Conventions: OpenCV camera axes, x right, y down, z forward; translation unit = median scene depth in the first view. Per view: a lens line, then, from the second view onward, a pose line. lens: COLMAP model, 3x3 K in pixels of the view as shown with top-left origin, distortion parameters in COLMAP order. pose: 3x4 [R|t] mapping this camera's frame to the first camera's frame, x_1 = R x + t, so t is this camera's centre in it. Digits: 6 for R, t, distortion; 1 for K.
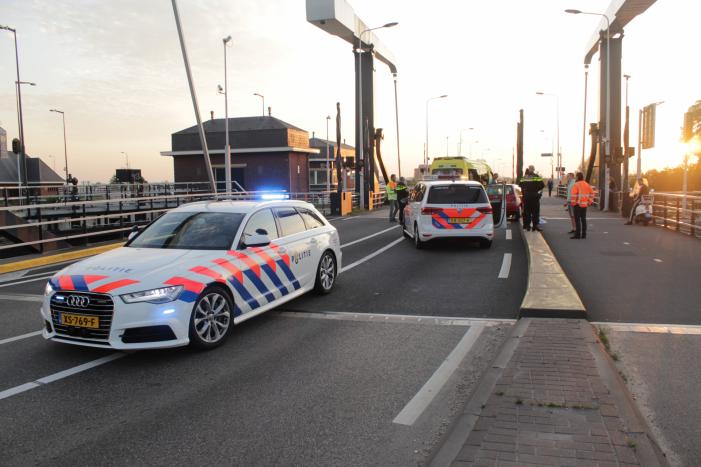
lens RADIAL K [[548.1, 0, 350.5], [0, 548.1, 233.5], [0, 0, 1]] dist [-0.116502, -0.002172]
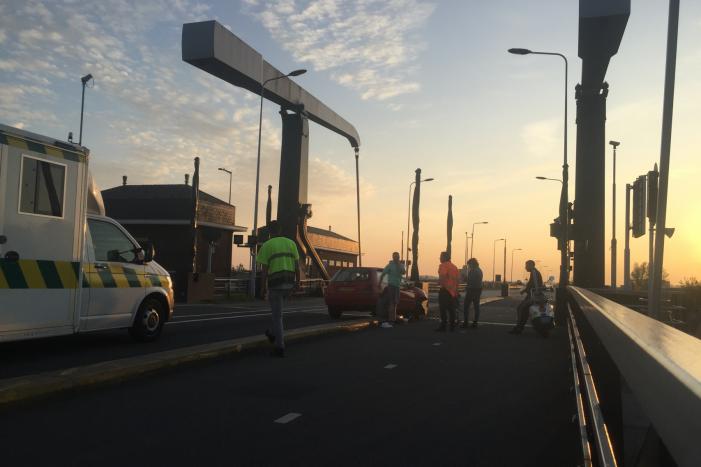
lens RADIAL K [[567.4, 0, 353.3], [0, 567.4, 228.7], [0, 0, 1]] dist [0.004559, -0.010035]
pose [[0.996960, 0.047288, -0.061917, 0.185280], [-0.057665, 0.982285, -0.178299, -0.004811], [0.052389, 0.181327, 0.982026, 0.165790]]
